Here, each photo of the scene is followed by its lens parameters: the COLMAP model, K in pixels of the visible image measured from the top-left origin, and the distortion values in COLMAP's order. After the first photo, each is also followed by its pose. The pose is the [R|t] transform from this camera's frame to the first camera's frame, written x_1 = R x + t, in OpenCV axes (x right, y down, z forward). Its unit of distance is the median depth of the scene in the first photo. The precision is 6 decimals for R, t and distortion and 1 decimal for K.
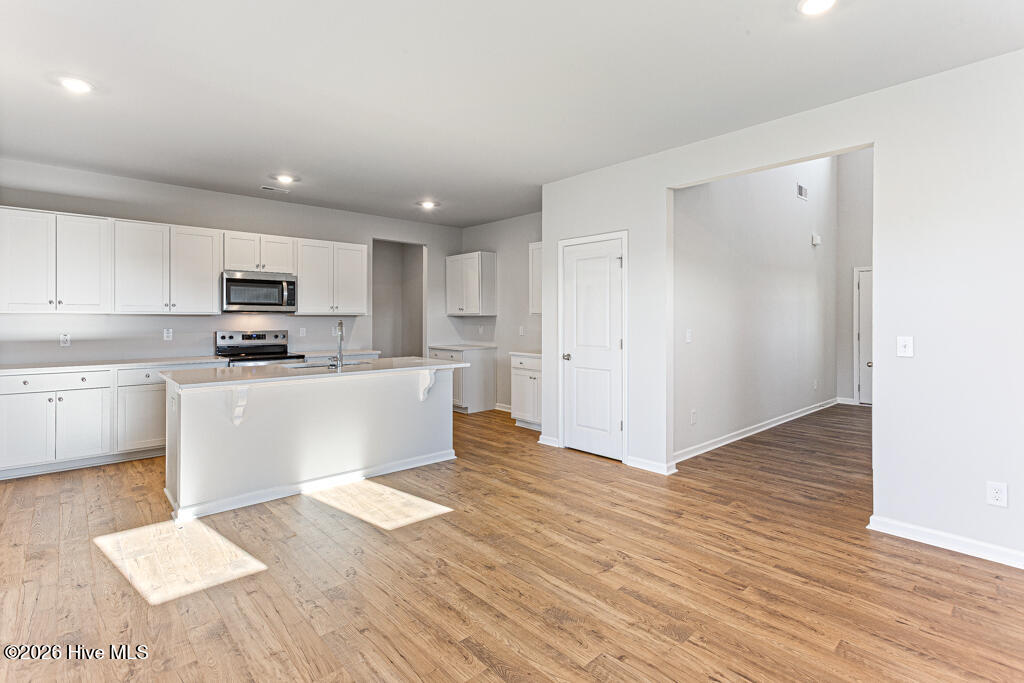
lens RADIAL K [[492.5, 0, 508.6], [0, 492.5, 325.1], [0, 0, 1]] dist [0.010787, 0.000509]
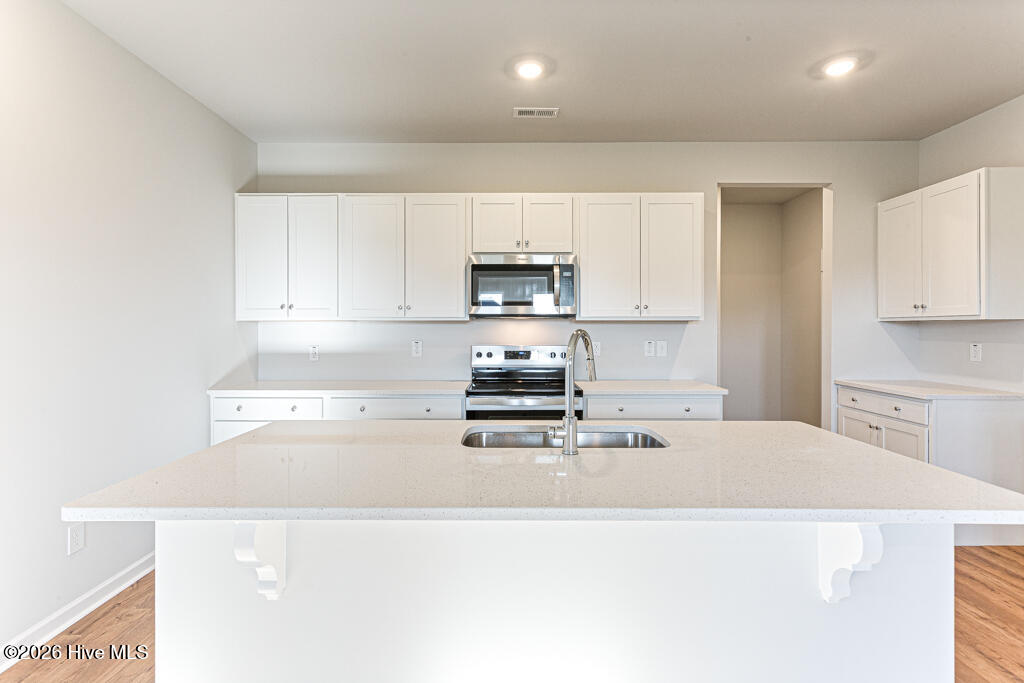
lens RADIAL K [[492.5, 0, 508.6], [0, 492.5, 325.1], [0, 0, 1]] dist [0.010787, 0.000509]
pose [[0.744618, -0.001975, -0.667488, -0.094347], [-0.008526, 0.999886, -0.012470, -0.007401], [0.667437, 0.014977, 0.744516, 0.510328]]
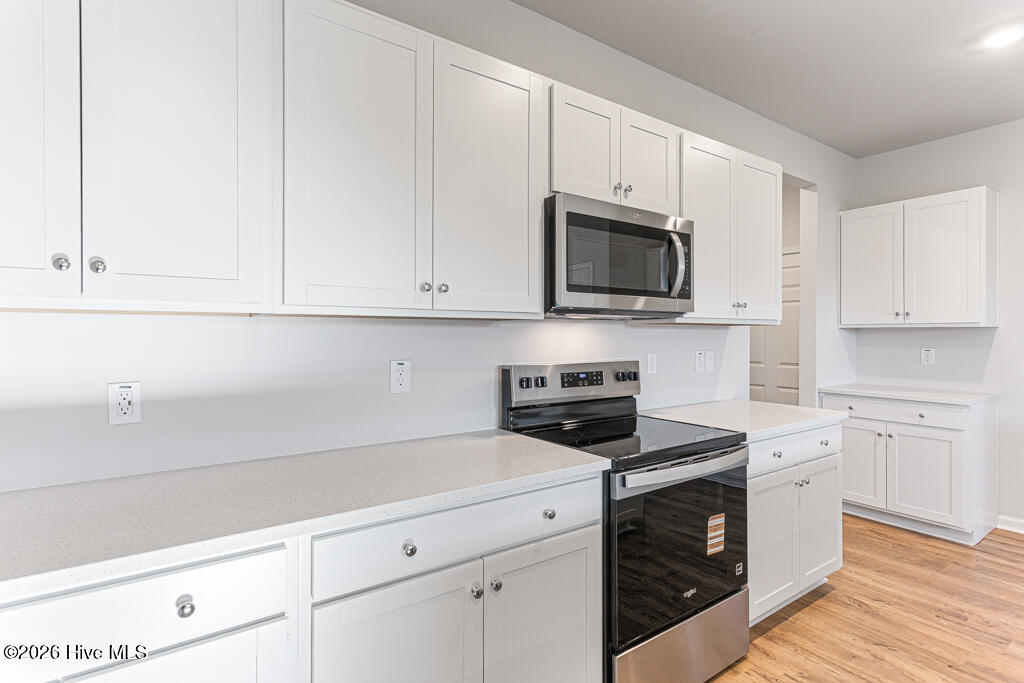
lens RADIAL K [[496.8, 0, 527.7], [0, 496.8, 328.7], [0, 0, 1]] dist [0.004087, 0.000593]
pose [[0.993751, 0.001801, -0.111606, -0.520274], [-0.004299, 0.999745, -0.022150, -0.007105], [0.111538, 0.022491, 0.993506, 0.612203]]
